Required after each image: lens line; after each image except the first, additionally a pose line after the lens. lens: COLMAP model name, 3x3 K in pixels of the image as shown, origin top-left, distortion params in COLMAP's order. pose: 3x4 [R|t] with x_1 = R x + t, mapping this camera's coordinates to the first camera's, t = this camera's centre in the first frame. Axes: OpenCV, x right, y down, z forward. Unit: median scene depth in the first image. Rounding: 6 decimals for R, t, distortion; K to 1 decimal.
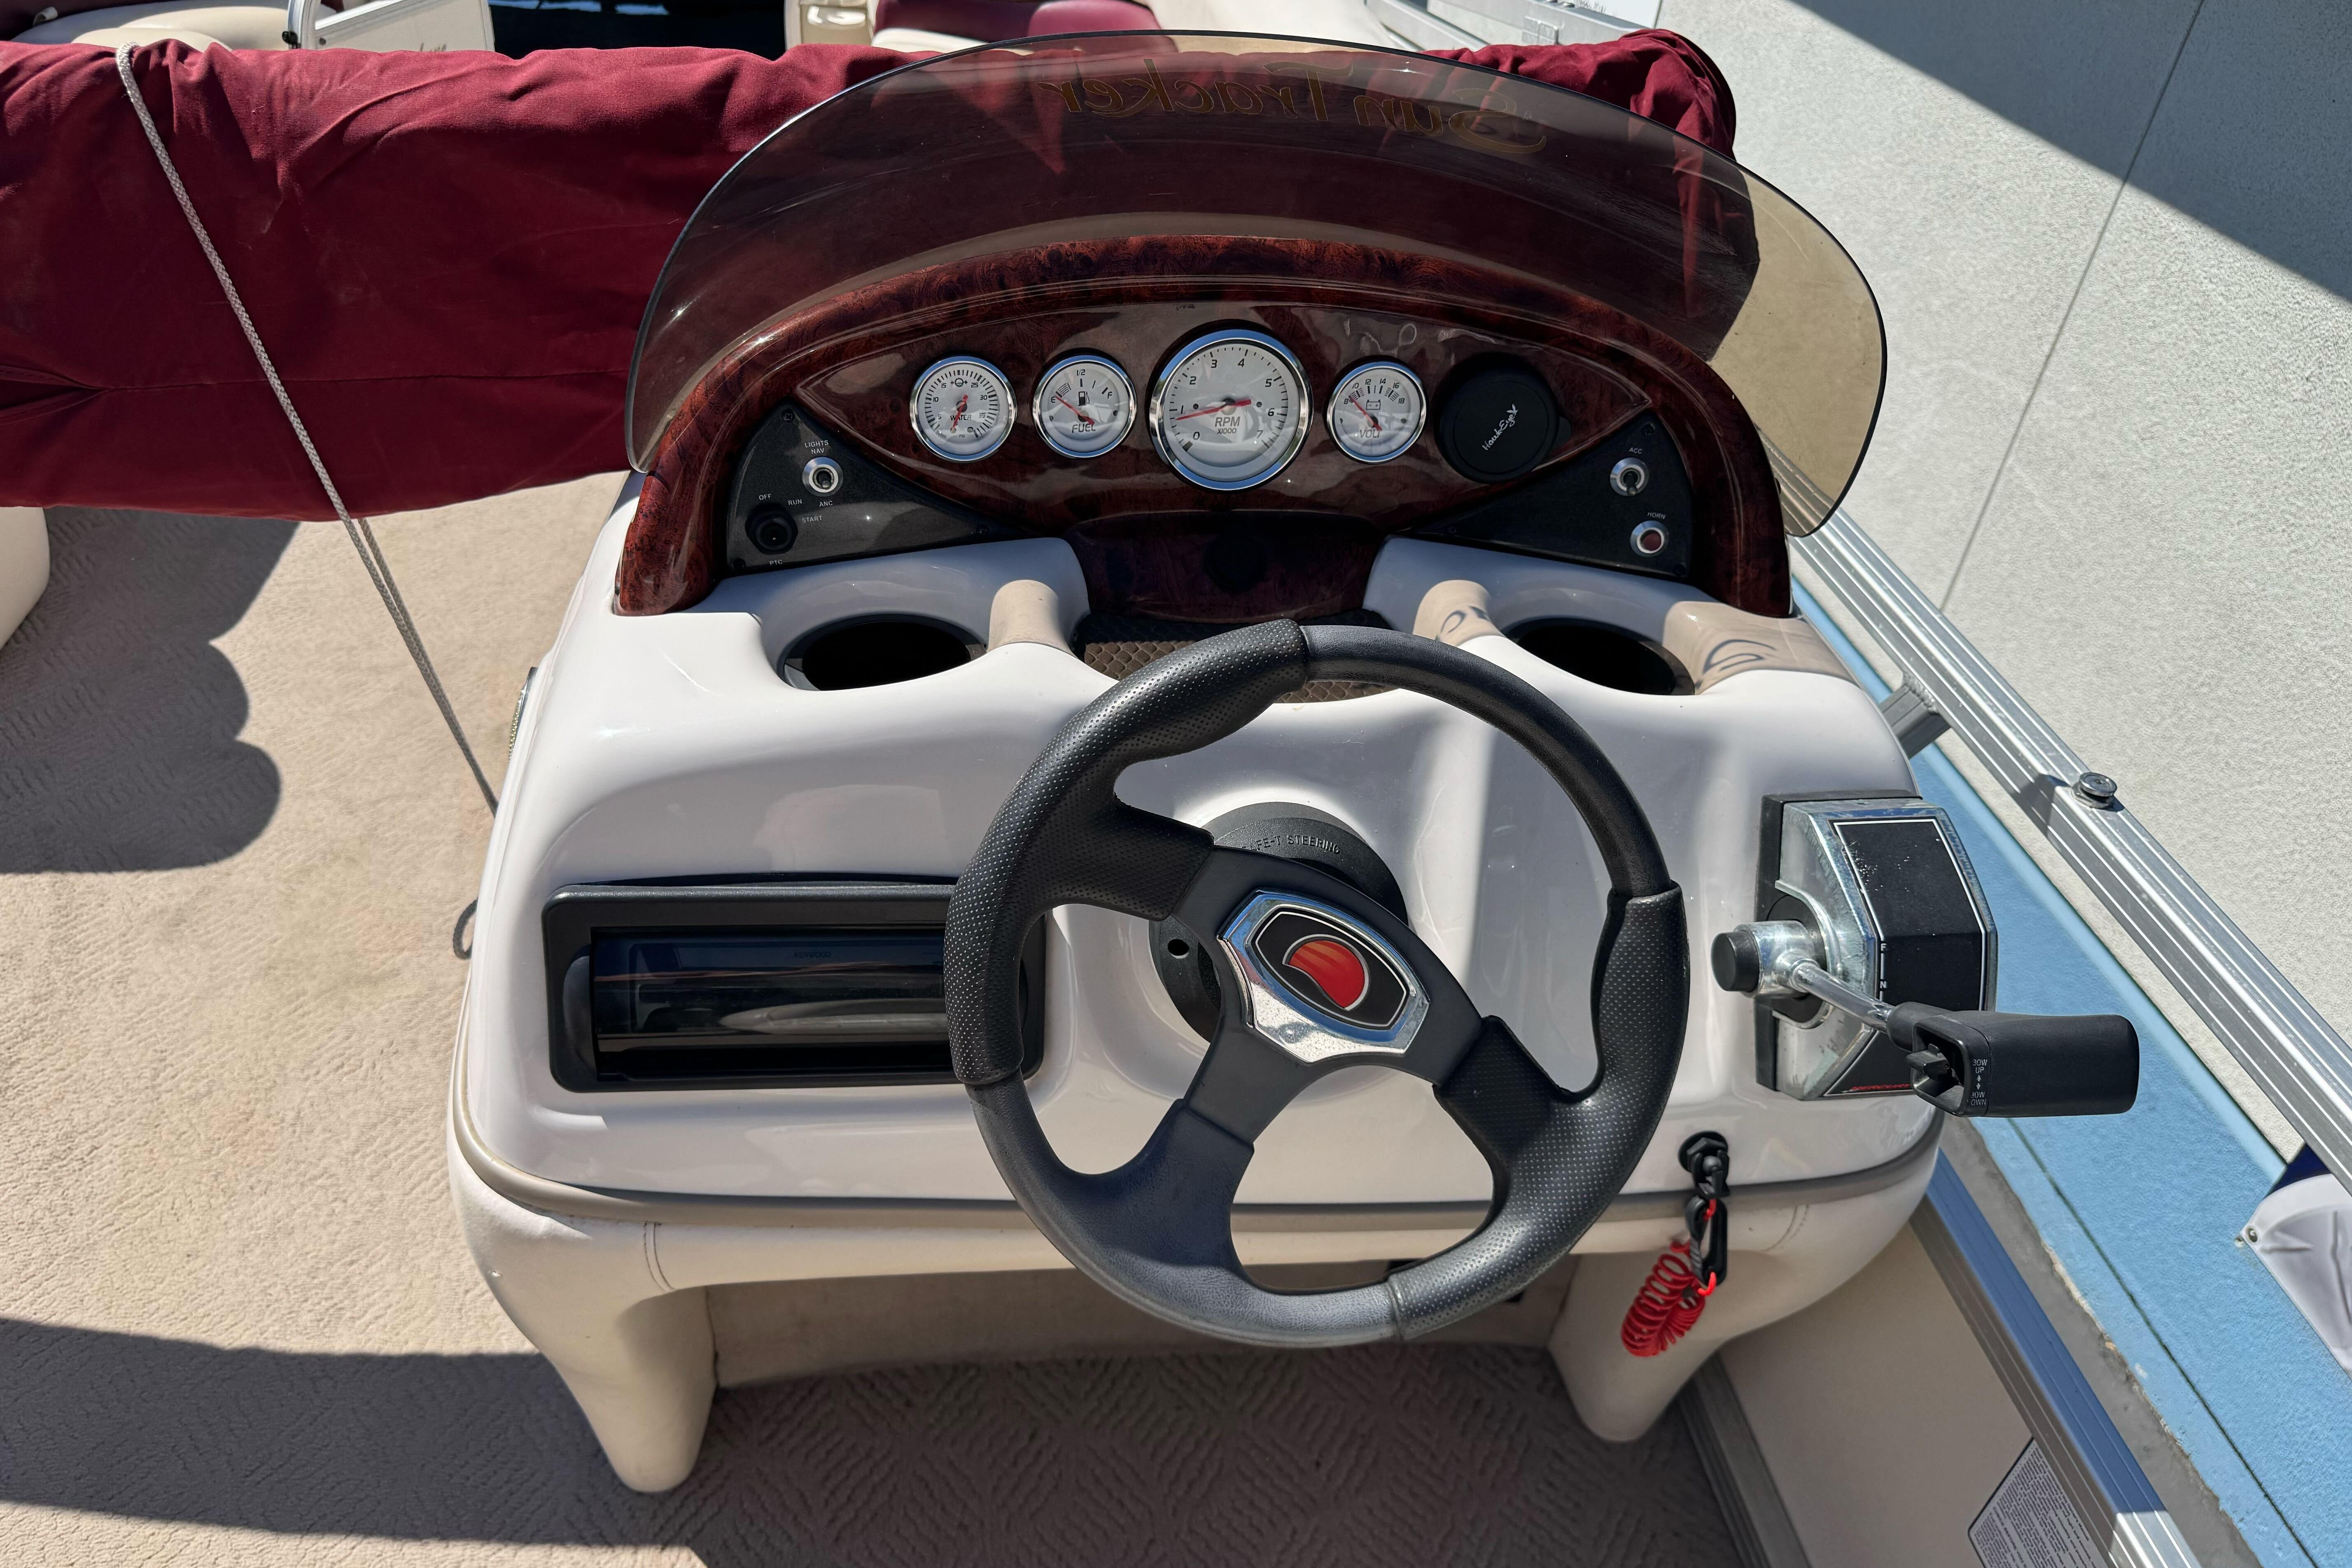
lens RADIAL K [[1704.7, 0, 1176.0], [0, 1704.7, 784.0], [0, 0, 1]] dist [0.034755, -0.040684]
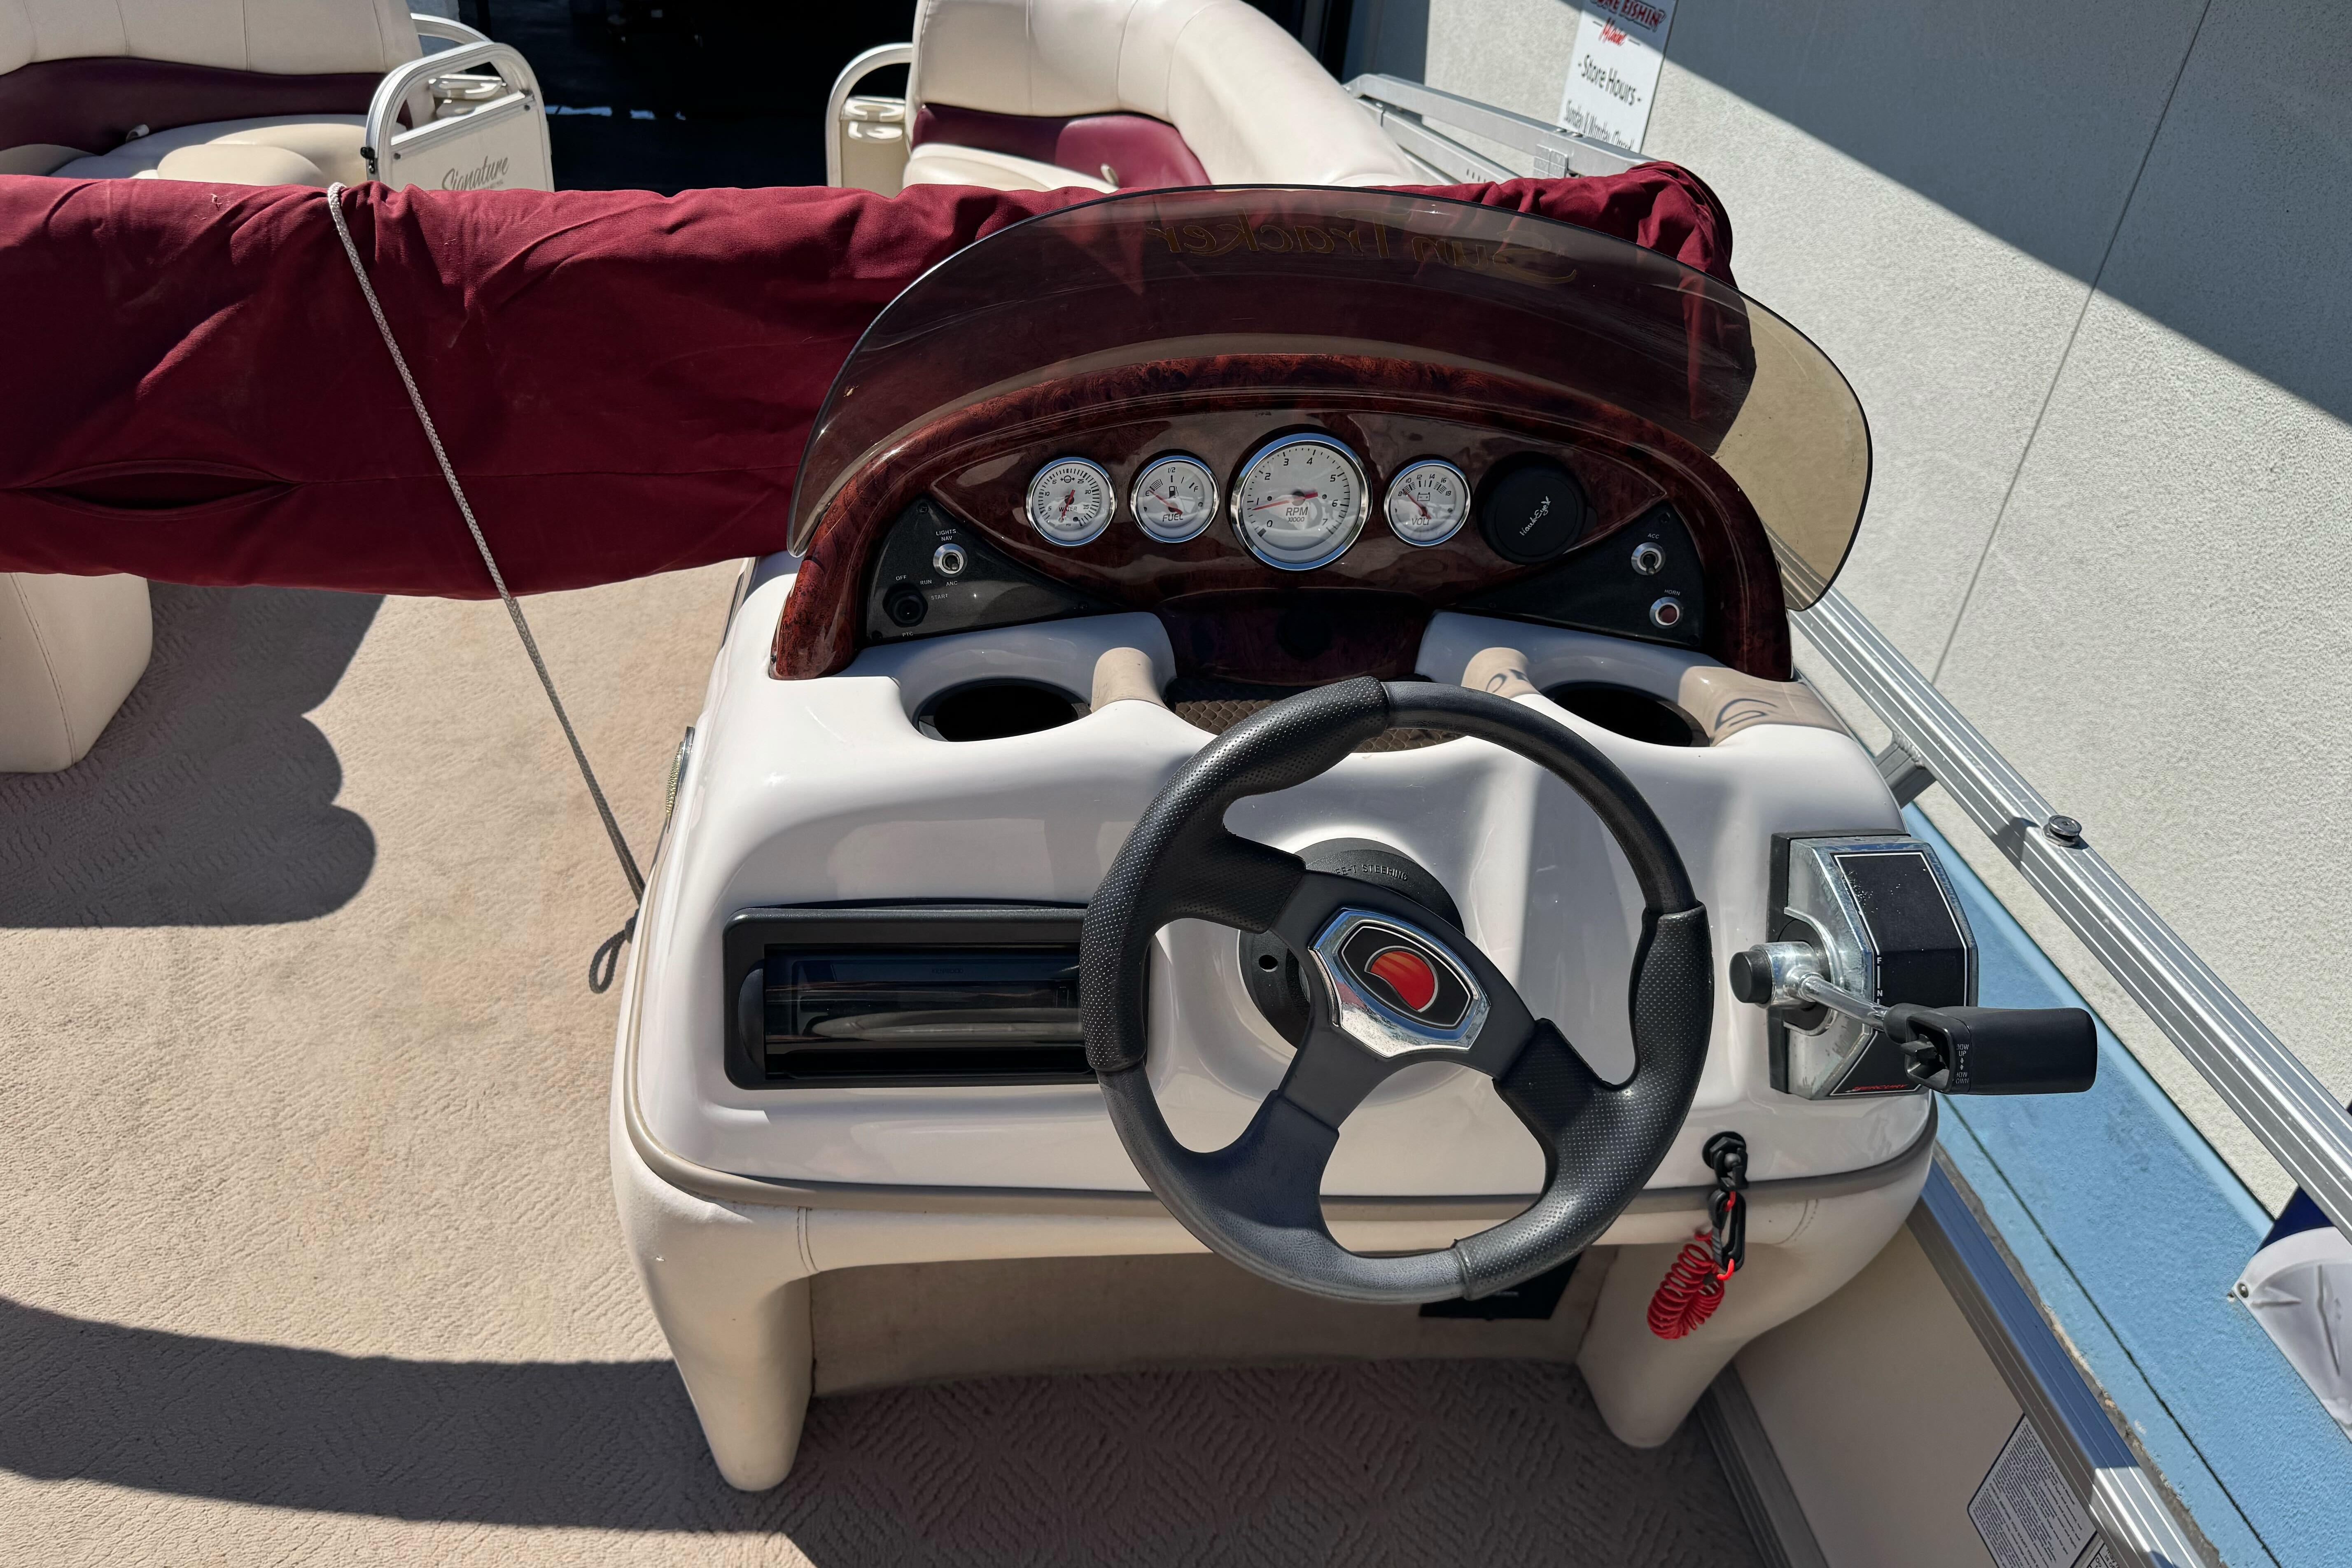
lens RADIAL K [[1705.7, 0, 1171.2], [0, 1705.7, 790.6], [0, 0, 1]] dist [0.057507, -0.075256]
pose [[0.999998, -0.000722, 0.002015, -0.051995], [0.000815, 0.998918, -0.046507, 0.025839], [-0.001979, 0.046509, 0.998916, -0.126304]]
